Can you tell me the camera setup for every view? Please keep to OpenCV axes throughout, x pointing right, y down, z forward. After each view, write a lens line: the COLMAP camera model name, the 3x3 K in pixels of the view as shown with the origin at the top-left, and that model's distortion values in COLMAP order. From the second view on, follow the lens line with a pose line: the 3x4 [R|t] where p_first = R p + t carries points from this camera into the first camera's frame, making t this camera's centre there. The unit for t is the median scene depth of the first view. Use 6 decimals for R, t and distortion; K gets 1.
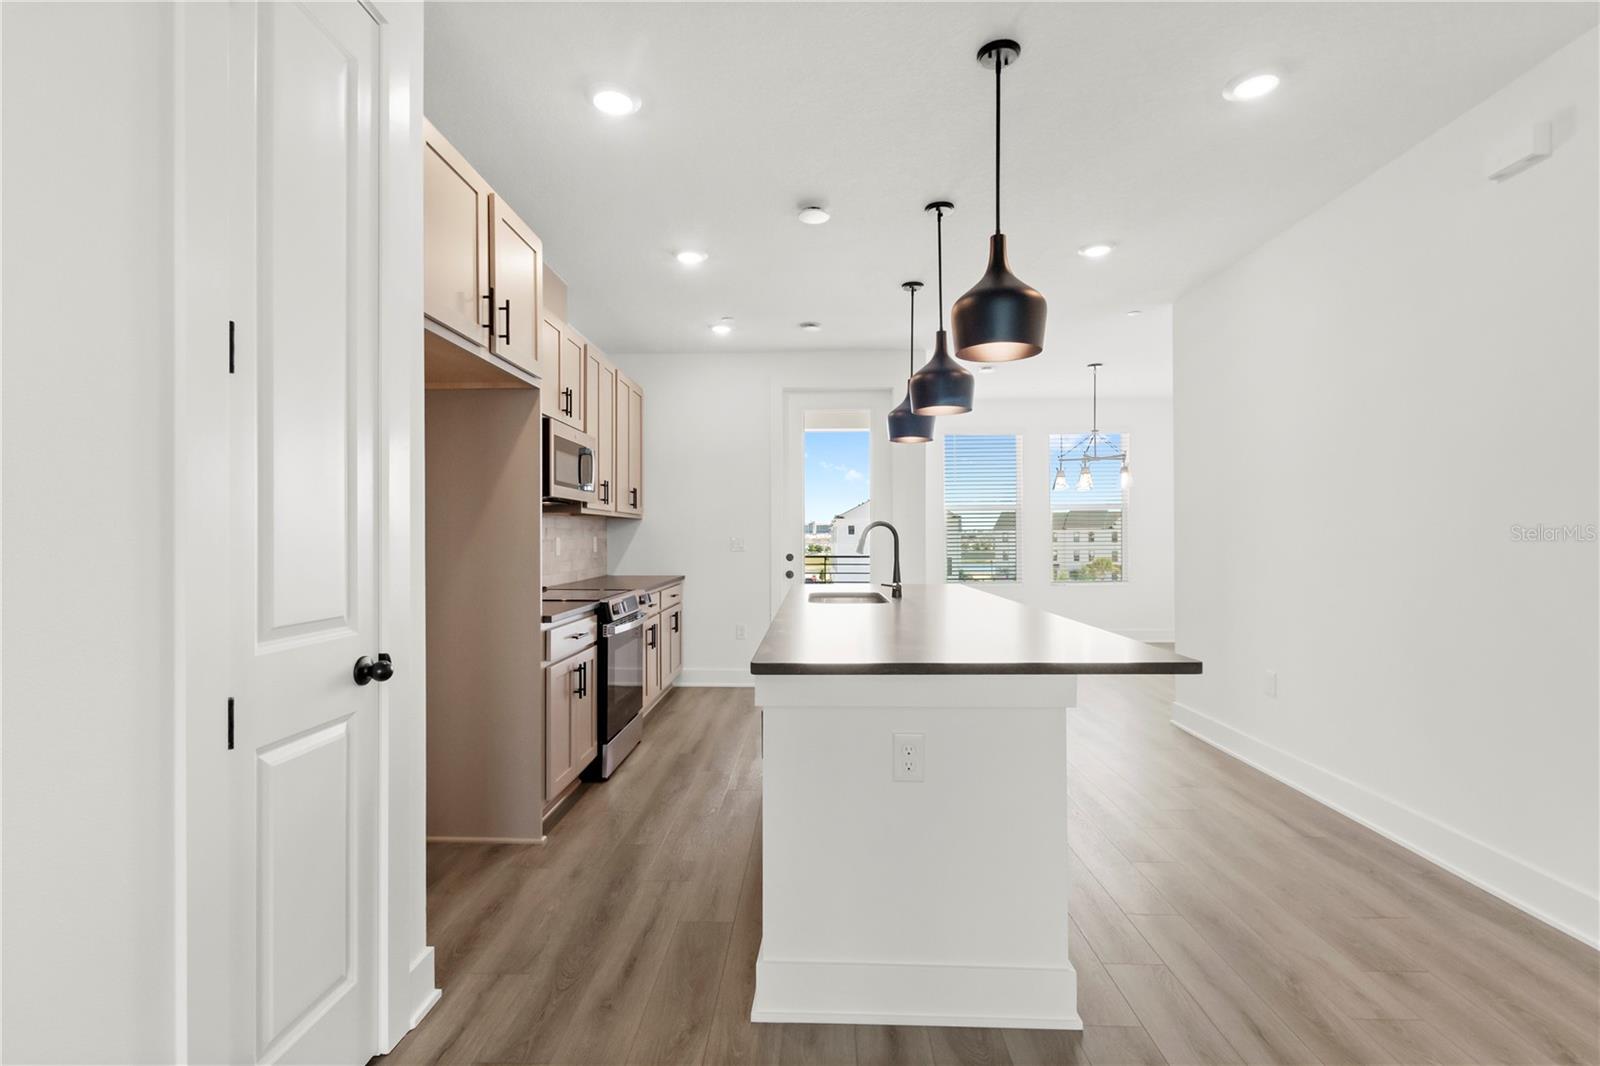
lens RADIAL K [[729.2, 0, 800.0], [0, 729.2, 533.0], [0, 0, 1]] dist [0.002481, 0.000088]
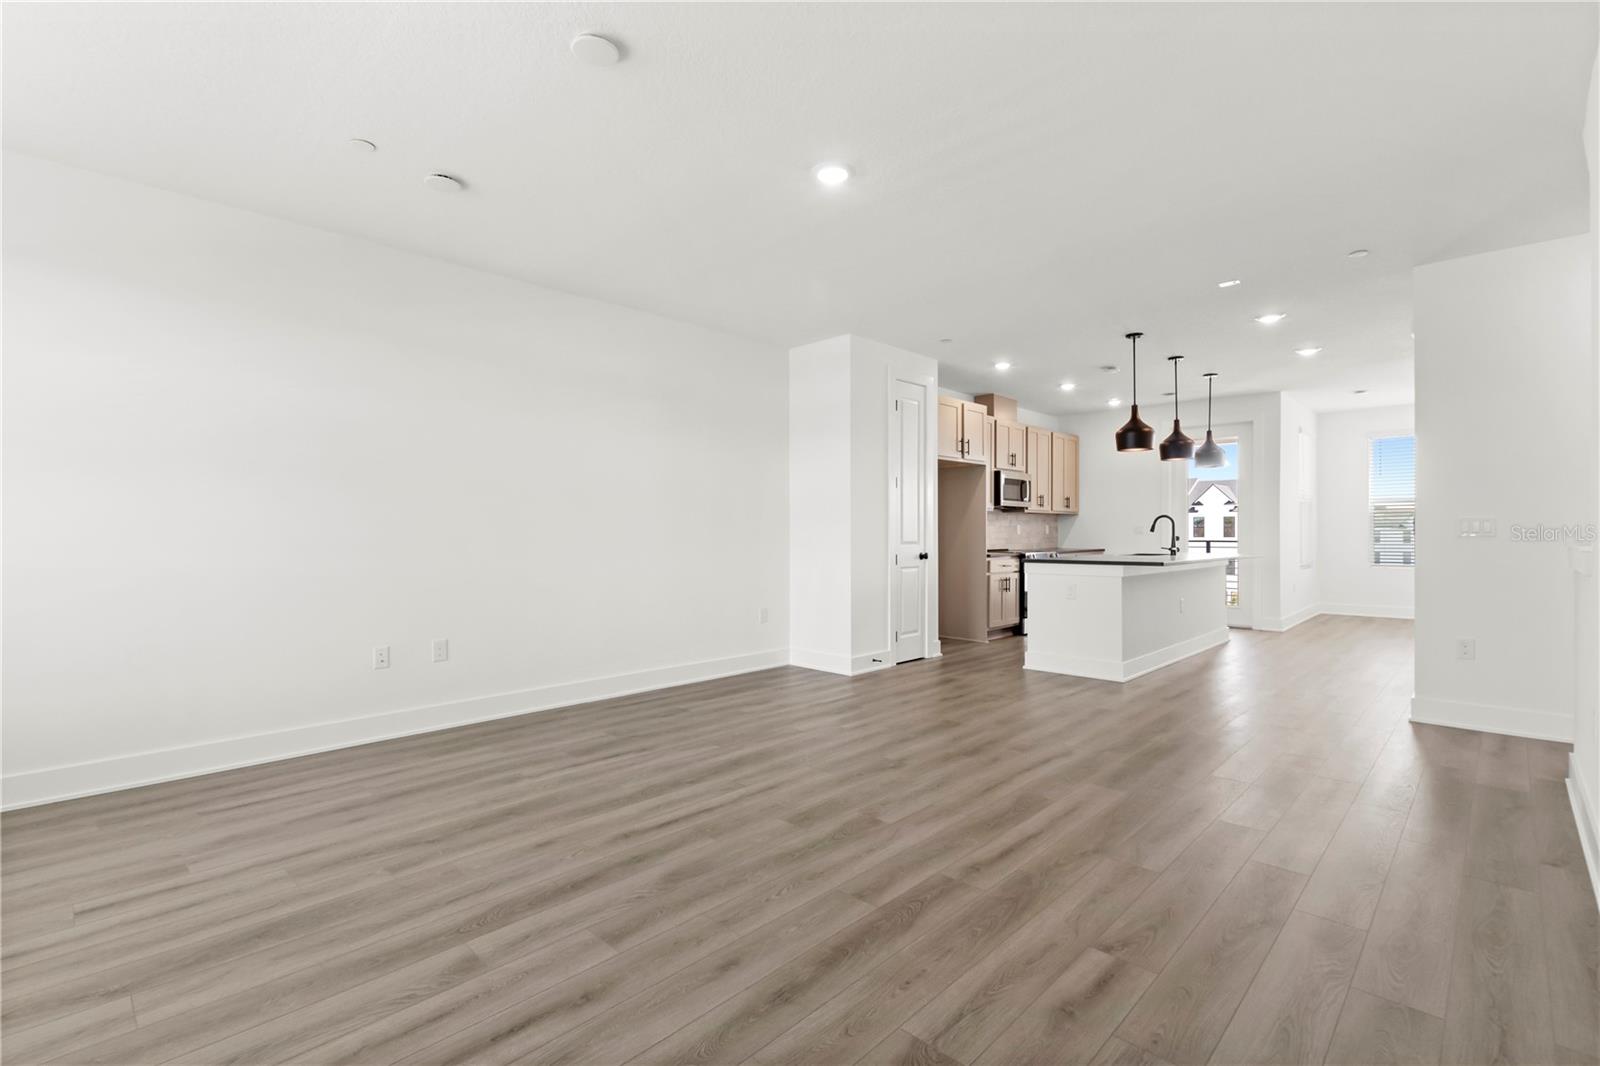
lens RADIAL K [[729.2, 0, 800.0], [0, 729.2, 533.0], [0, 0, 1]] dist [0.002481, 0.000088]
pose [[0.737965, 0.003547, -0.674830, 0.802350], [0.002237, 0.999968, 0.007702, 0.016233], [0.674835, -0.007194, 0.737933, -1.196109]]
